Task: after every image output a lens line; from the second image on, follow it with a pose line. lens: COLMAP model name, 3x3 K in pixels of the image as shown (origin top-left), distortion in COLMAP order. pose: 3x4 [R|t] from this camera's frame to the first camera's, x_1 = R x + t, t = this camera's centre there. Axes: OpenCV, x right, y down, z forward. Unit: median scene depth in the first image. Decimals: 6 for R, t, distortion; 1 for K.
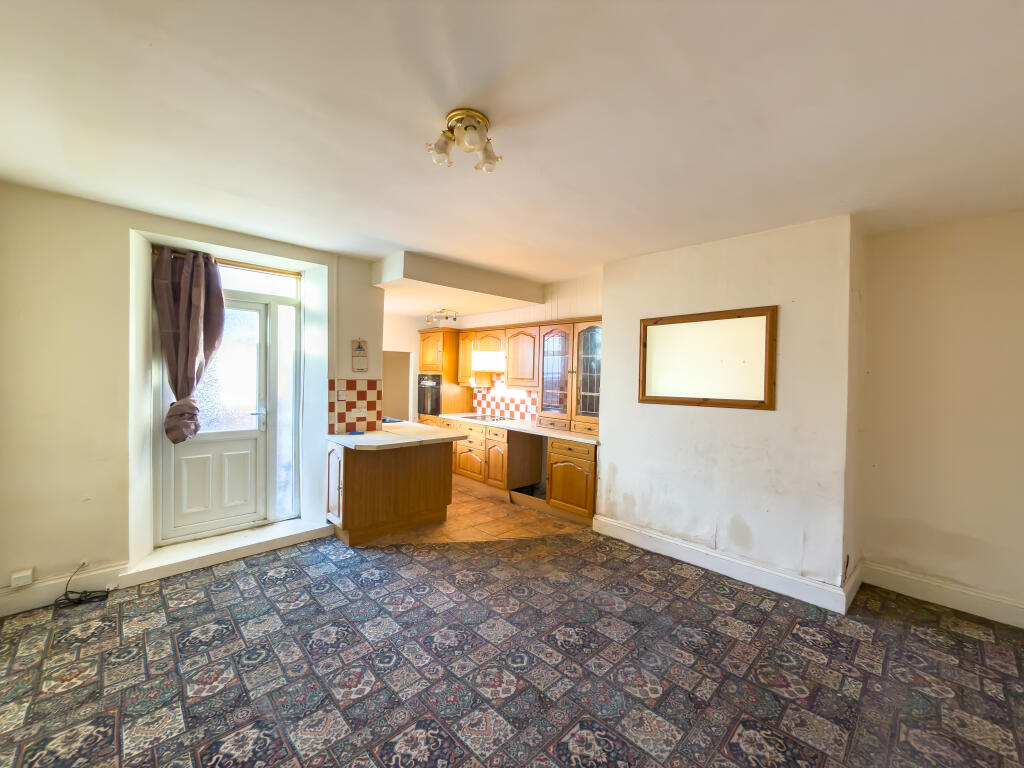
lens RADIAL K [[416.1, 0, 518.2], [0, 416.1, 389.6], [0, 0, 1]] dist [0.002142, -0.000689]
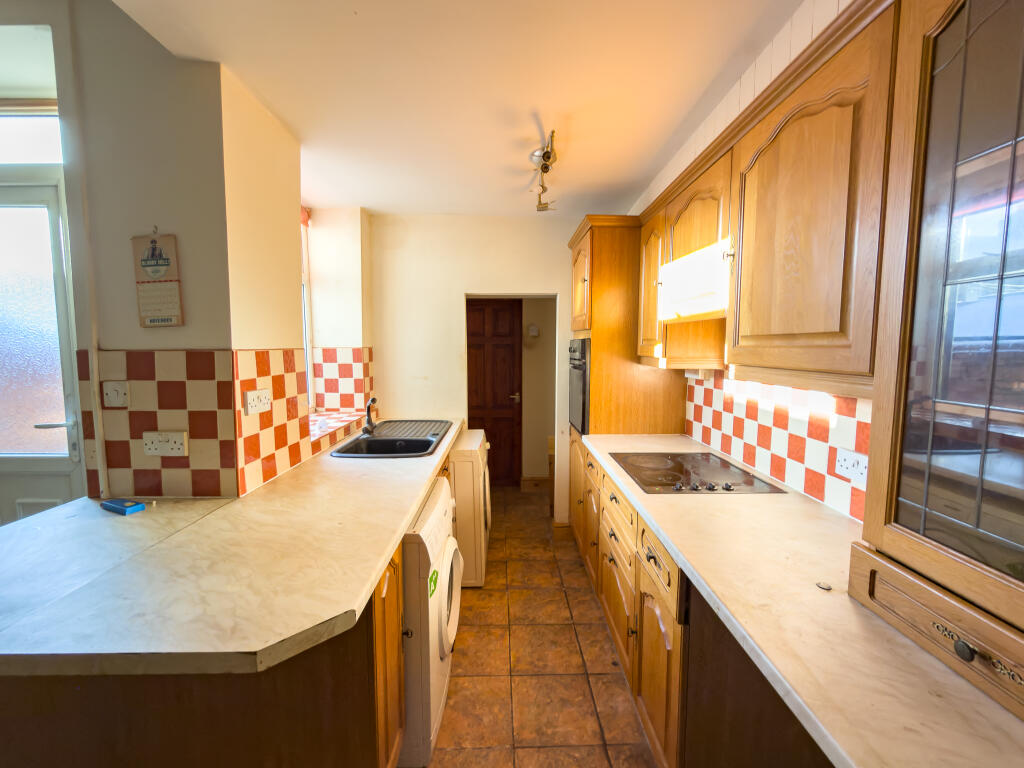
lens RADIAL K [[416.1, 0, 520.0], [0, 416.1, 385.3], [0, 0, 1]] dist [0.002142, -0.000689]
pose [[0.719168, 0.037833, -0.693805, 0.075430], [-0.007031, 0.998862, 0.047179, -0.012351], [0.694800, -0.029052, 0.718616, 0.936249]]
